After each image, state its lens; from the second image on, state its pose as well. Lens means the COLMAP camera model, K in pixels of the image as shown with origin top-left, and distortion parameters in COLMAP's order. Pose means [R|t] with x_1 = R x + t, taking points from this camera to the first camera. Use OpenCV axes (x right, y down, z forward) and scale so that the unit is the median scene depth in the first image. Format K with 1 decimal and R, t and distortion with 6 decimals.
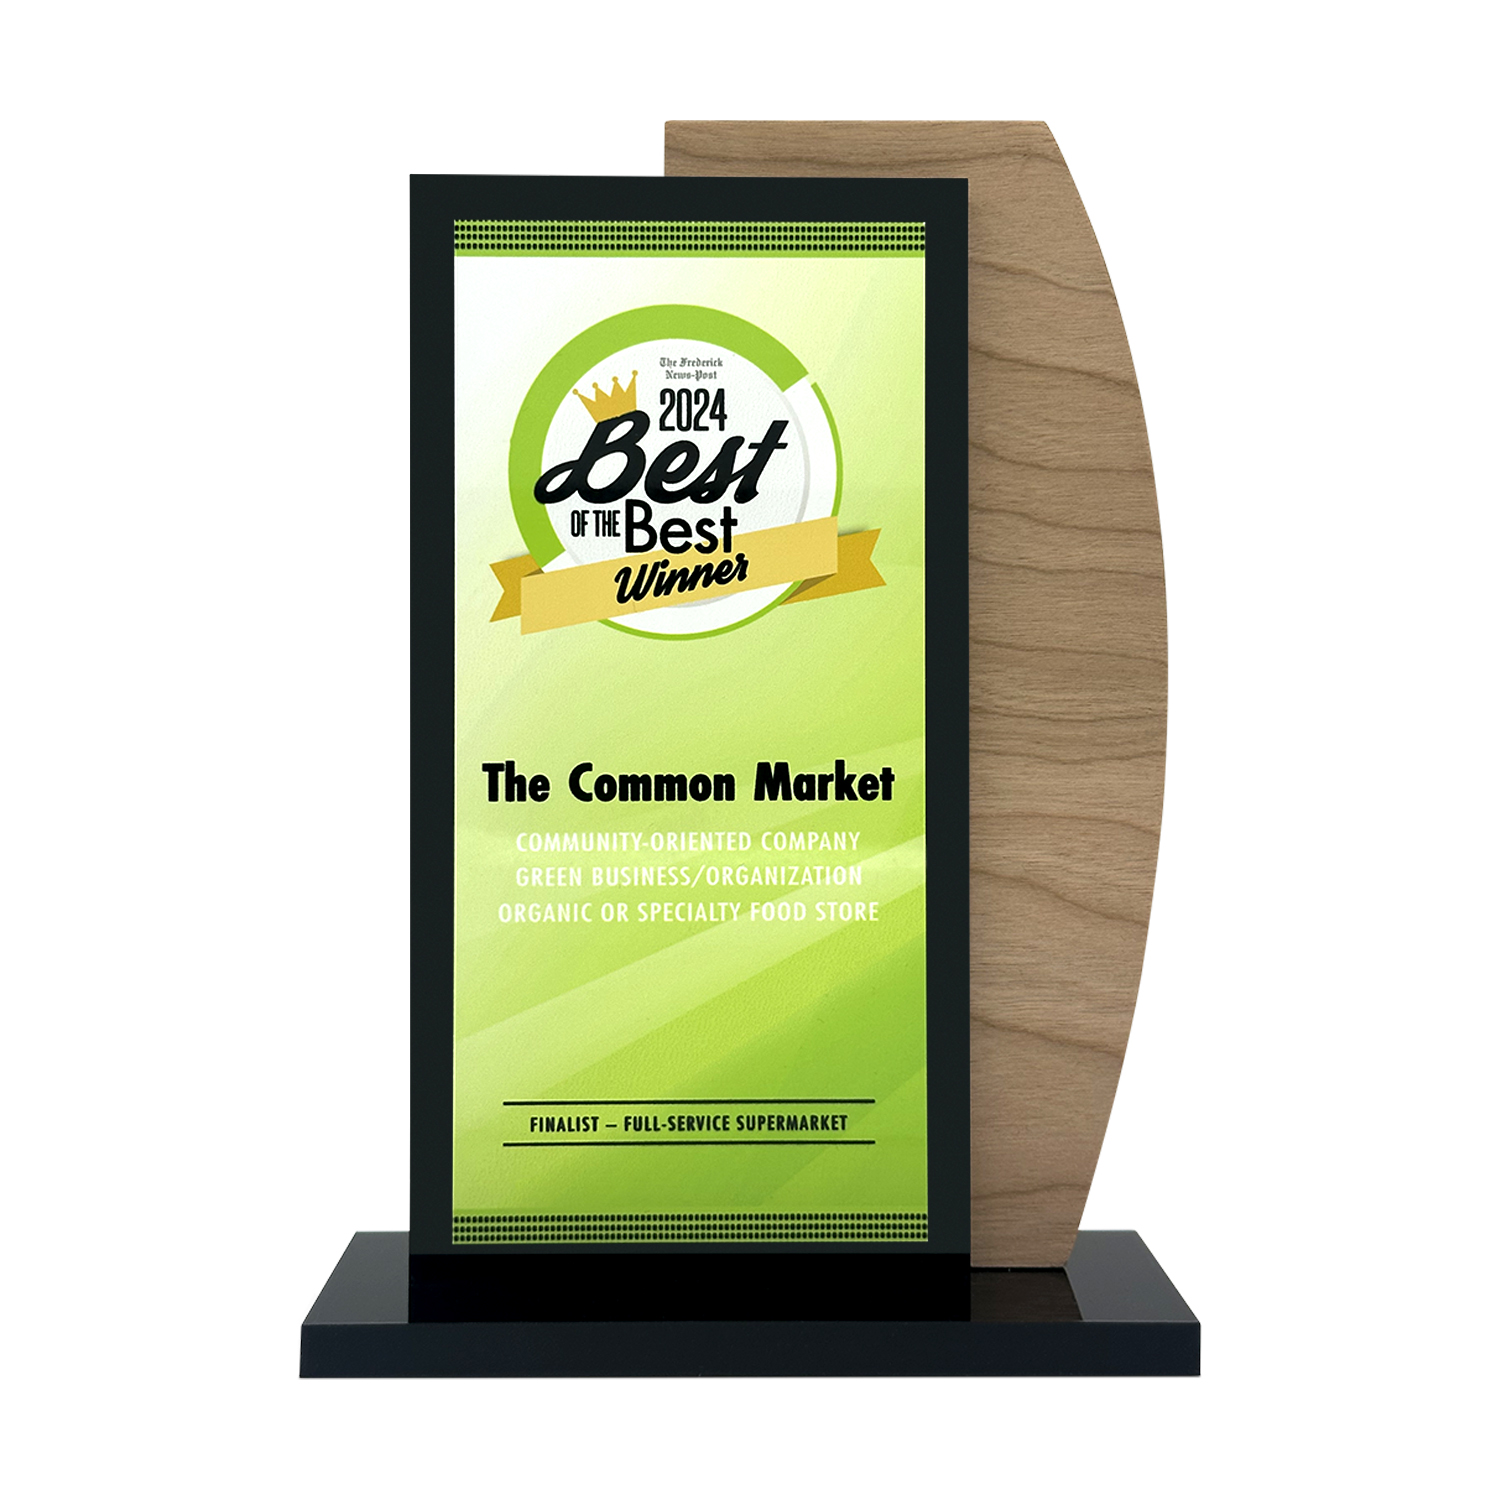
lens RADIAL K [[2468.4, 0, 750.0], [0, 2468.4, 750.0], [0, 0, 1]] dist [0.187252, -0.189969]
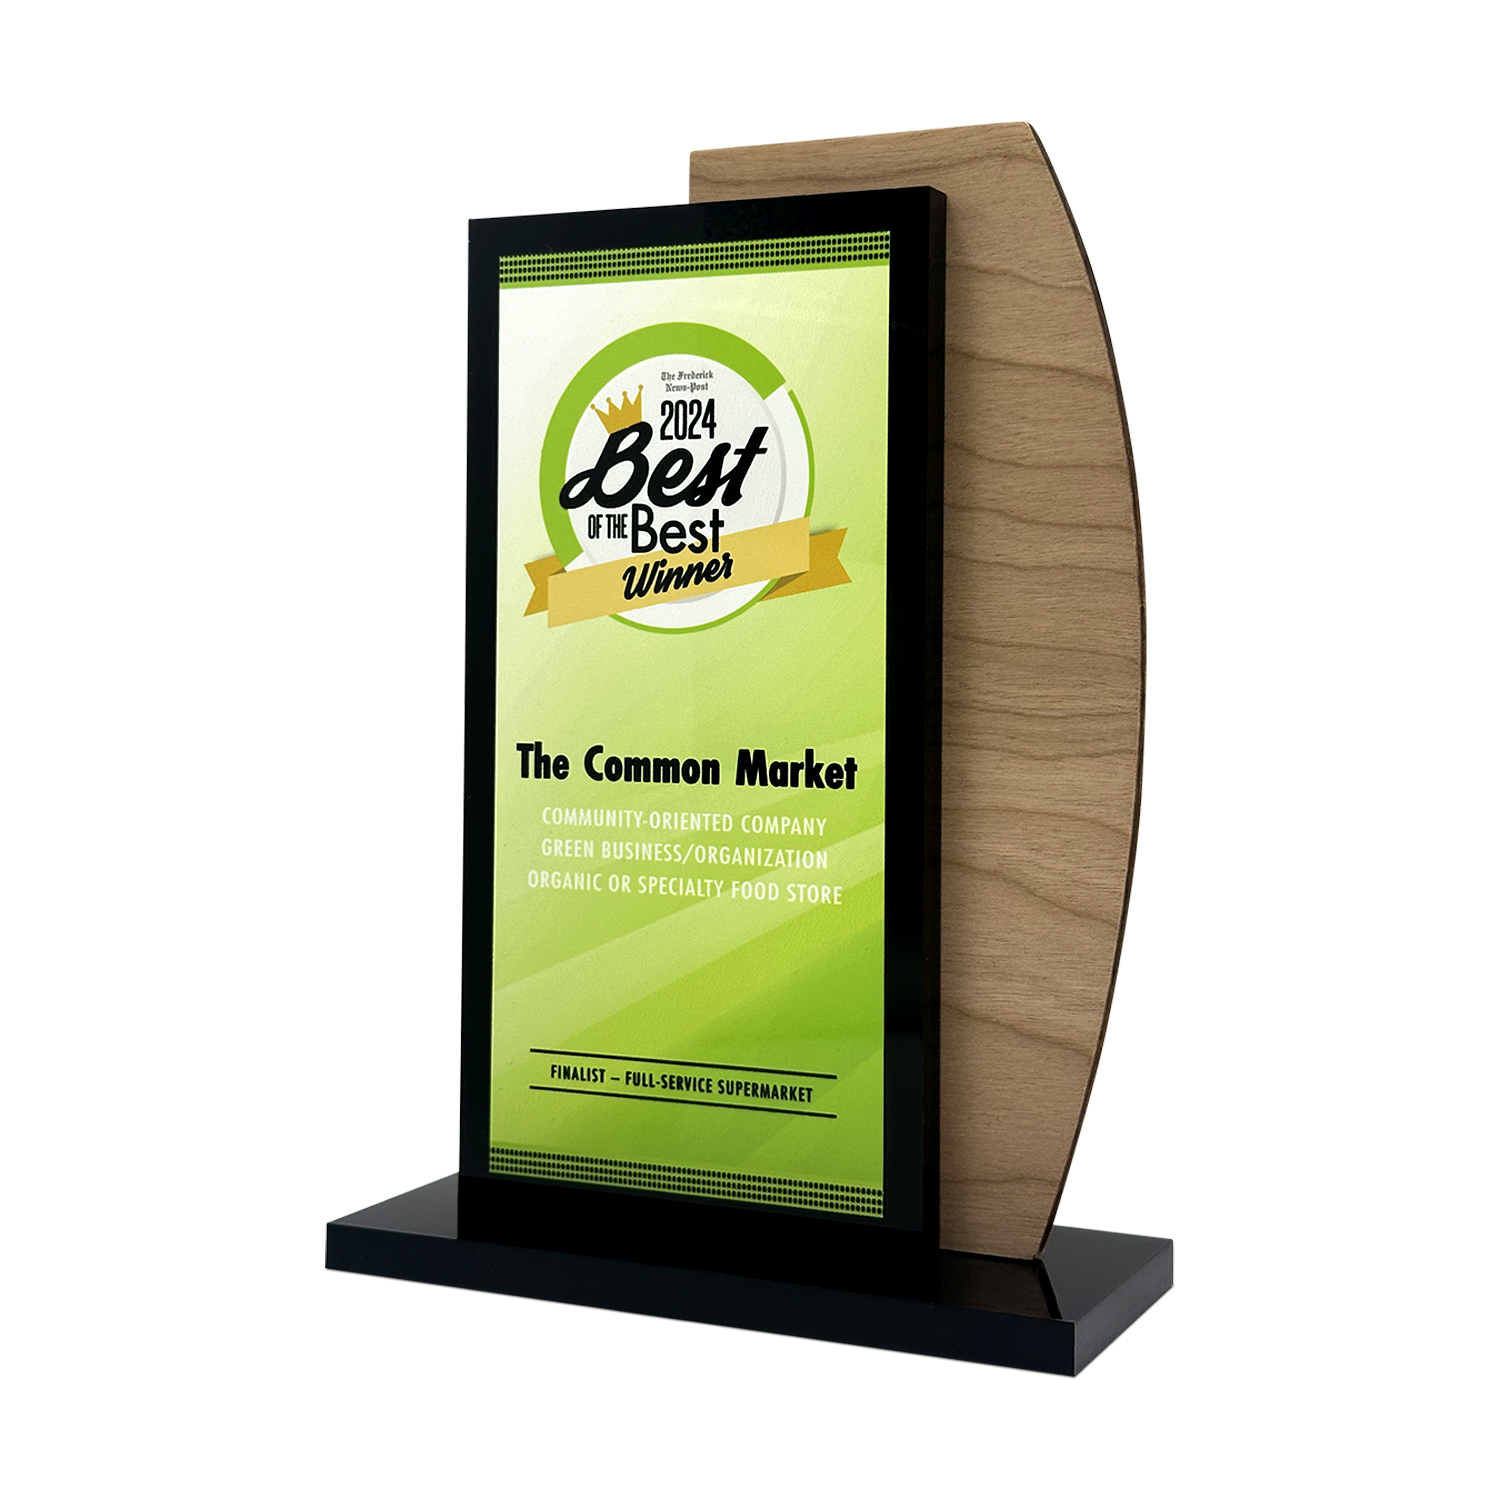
lens RADIAL K [[2468.4, 0, 750.0], [0, 2468.4, 750.0], [0, 0, 1]] dist [0.187252, -0.189969]
pose [[0.895217, 0.027282, -0.444794, 0.477937], [-0.027085, 0.999610, 0.006800, -0.002013], [0.444807, 0.005960, 0.895607, 0.049866]]
